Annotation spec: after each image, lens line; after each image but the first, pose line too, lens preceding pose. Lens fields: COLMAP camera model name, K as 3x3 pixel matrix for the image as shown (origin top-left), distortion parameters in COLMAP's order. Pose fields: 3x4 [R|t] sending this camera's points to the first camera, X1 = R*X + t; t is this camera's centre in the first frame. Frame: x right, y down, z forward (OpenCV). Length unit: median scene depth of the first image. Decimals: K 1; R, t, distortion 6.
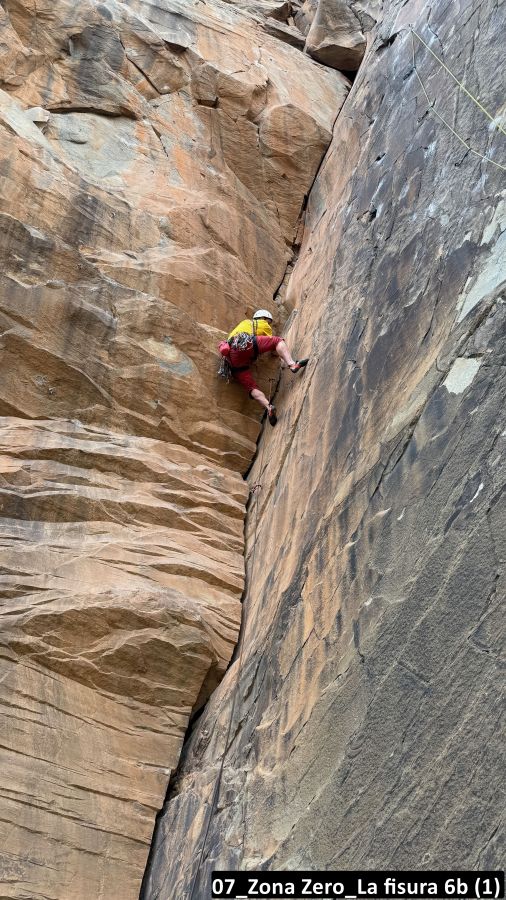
lens RADIAL K [[622.4, 0, 253.2], [0, 622.4, 444.3], [0, 0, 1]] dist [0.131184, -0.218031]
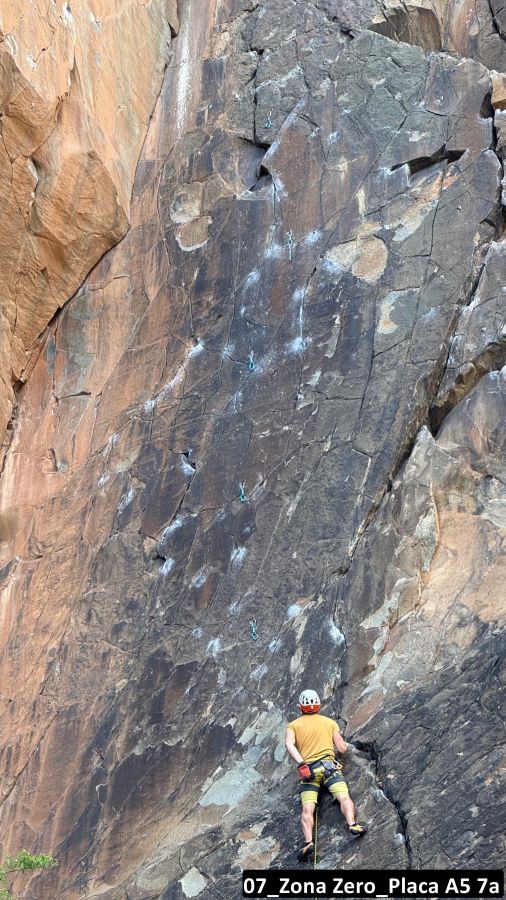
lens RADIAL K [[3173.9, 0, 253.0], [0, 3173.9, 450.0], [0, 0, 1]] dist [0.127549, 1.215091]
pose [[0.820048, 0.315467, 0.477495, -2.149253], [-0.406167, 0.908608, 0.097259, -1.120144], [-0.403173, -0.273700, 0.873235, -3.336281]]
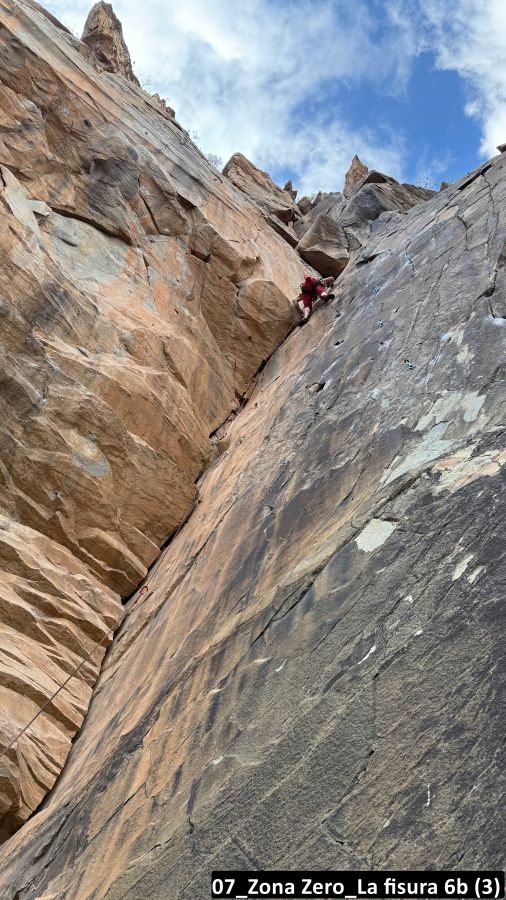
lens RADIAL K [[622.4, 0, 253.2], [0, 622.4, 444.3], [0, 0, 1]] dist [0.131184, -0.218031]
pose [[0.952084, 0.291220, 0.093419, 0.013712], [-0.258271, 0.929184, -0.264412, 0.035531], [-0.163805, 0.227615, 0.959875, 0.045377]]
